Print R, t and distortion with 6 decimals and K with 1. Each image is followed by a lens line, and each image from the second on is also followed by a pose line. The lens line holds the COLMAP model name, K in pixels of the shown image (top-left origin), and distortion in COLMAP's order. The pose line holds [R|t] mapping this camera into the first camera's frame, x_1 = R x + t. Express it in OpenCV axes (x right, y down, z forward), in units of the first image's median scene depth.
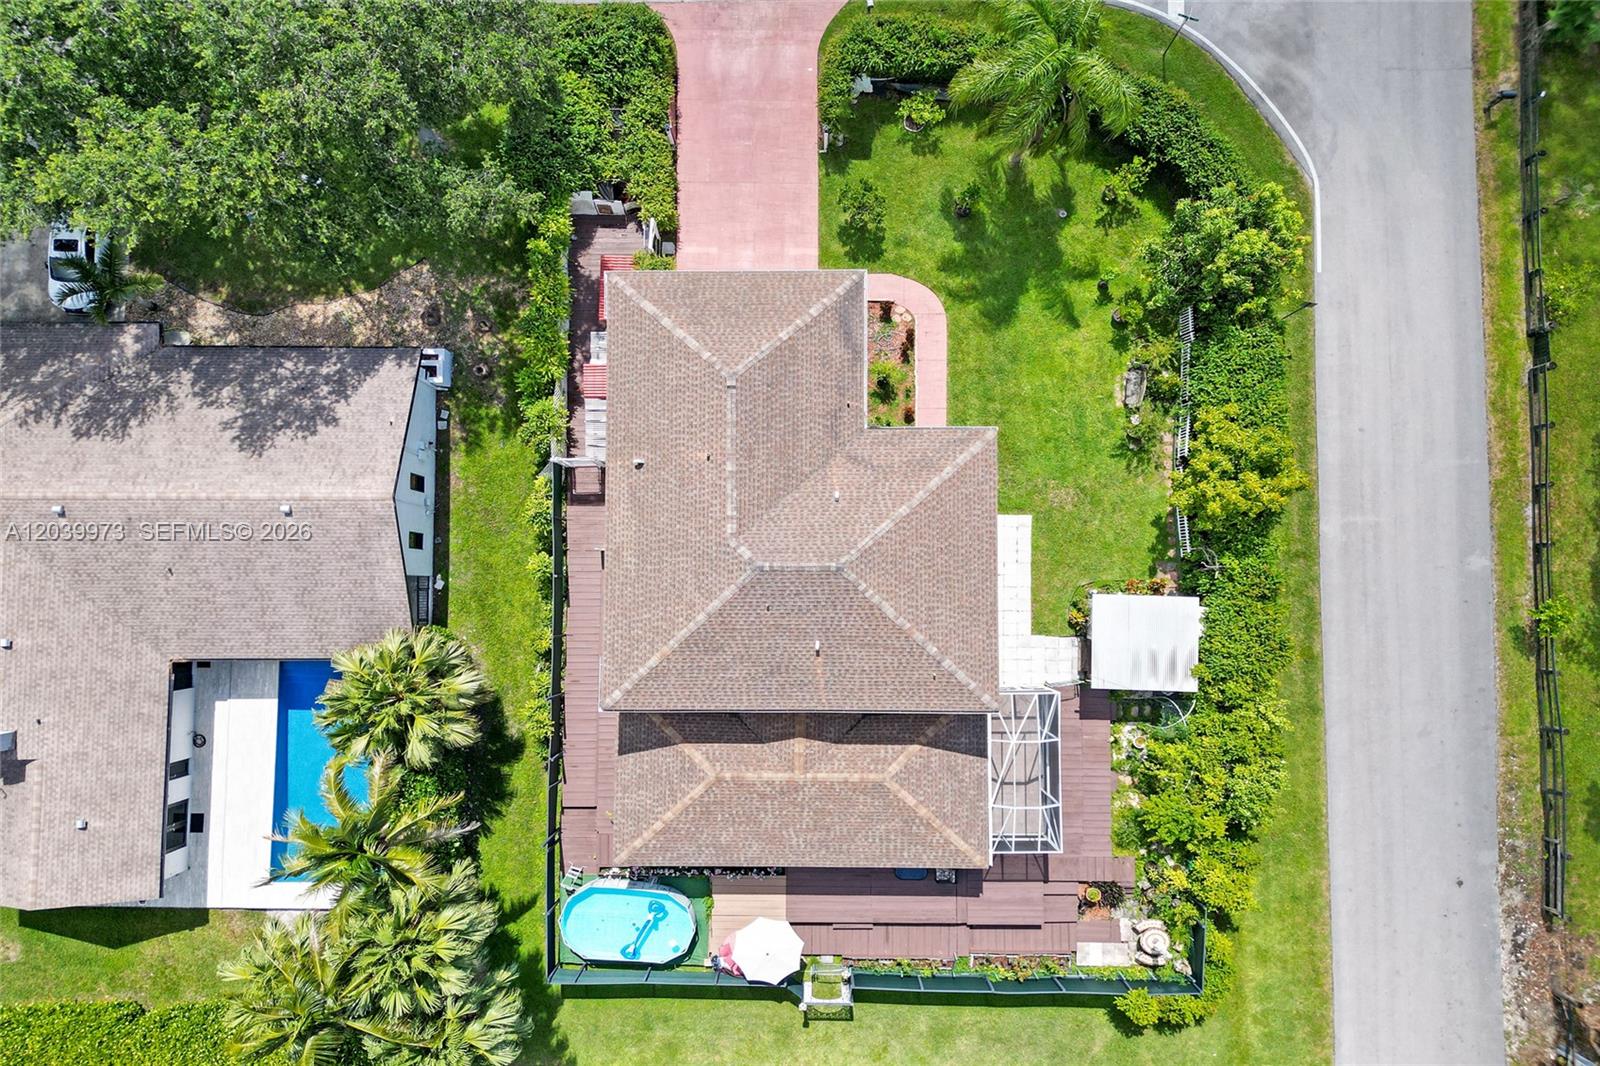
lens RADIAL K [[1110.3, 0, 819.0], [0, 1110.3, 536.4], [0, 0, 1]] dist [0.049250, -0.043573]
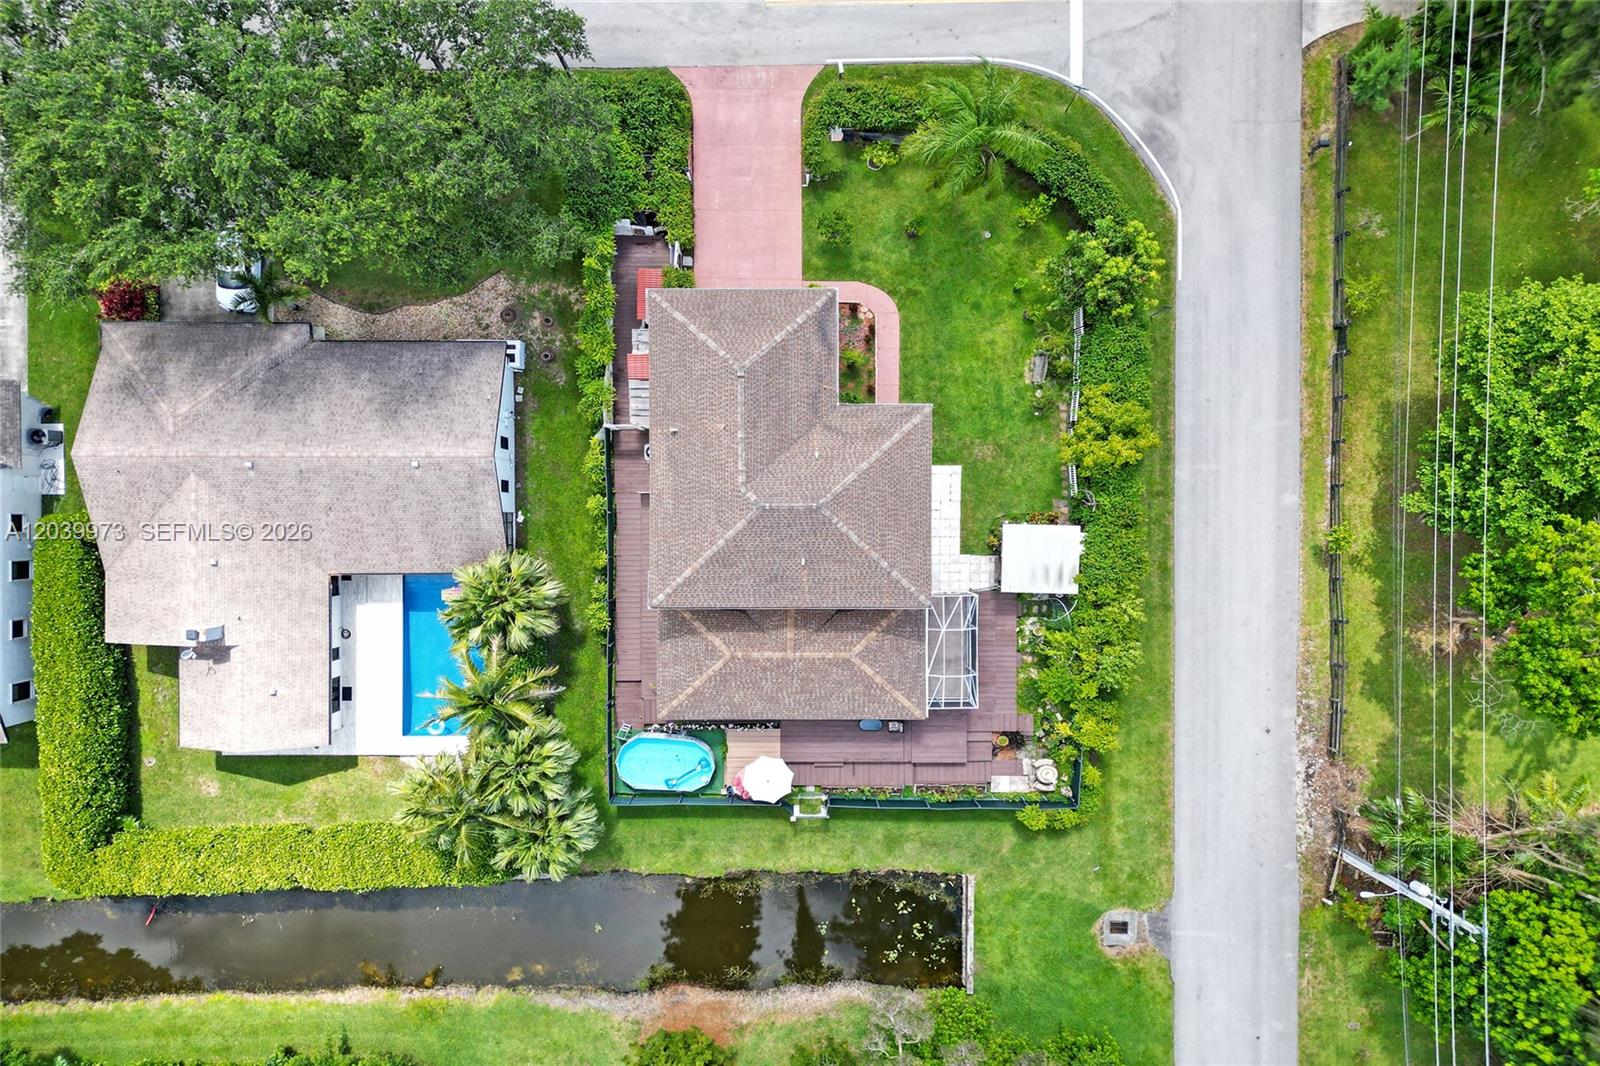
lens RADIAL K [[1110.3, 0, 824.4], [0, 1110.3, 537.8], [0, 0, 1]] dist [0.049250, -0.043573]
pose [[0.999715, -0.003997, 0.023522, -0.006566], [0.002376, 0.997644, 0.068568, -0.024689], [-0.023741, -0.068493, 0.997369, -0.348792]]
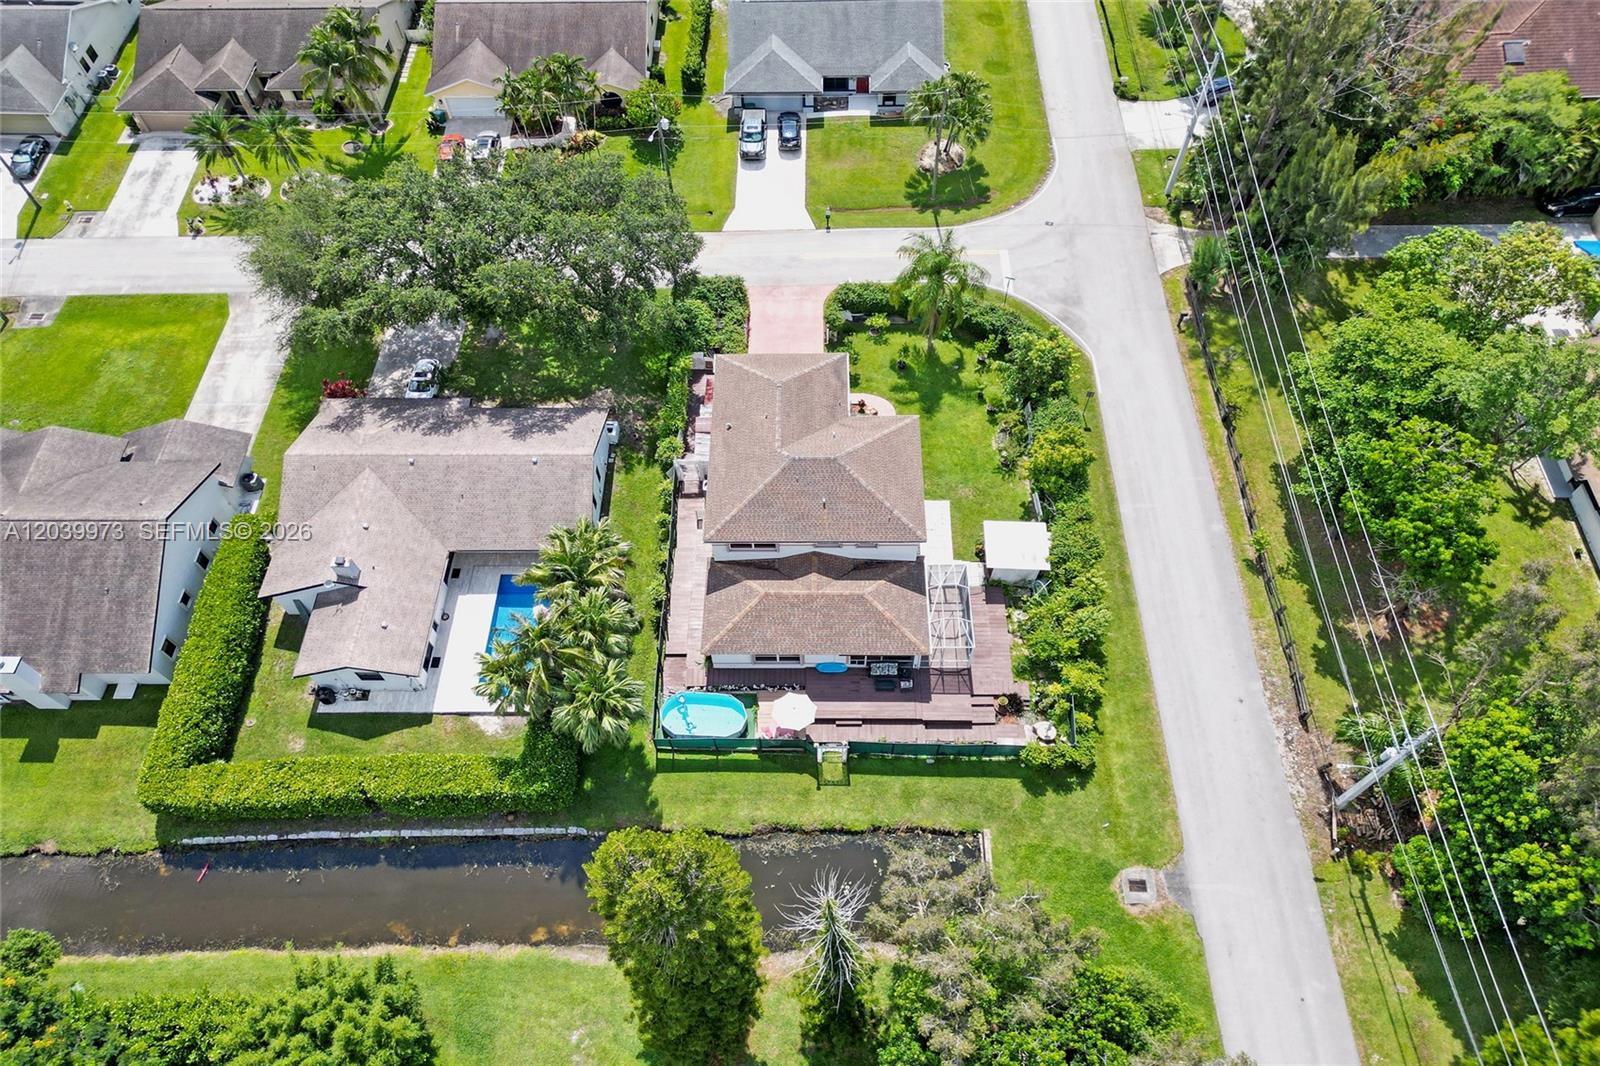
lens RADIAL K [[1110.3, 0, 837.4], [0, 1110.3, 455.1], [0, 0, 1]] dist [0.049250, -0.043573]
pose [[0.999923, -0.010218, 0.007071, 0.007062], [0.012420, 0.839609, -0.543050, 0.870495], [-0.000388, 0.543096, 0.839671, -0.485561]]
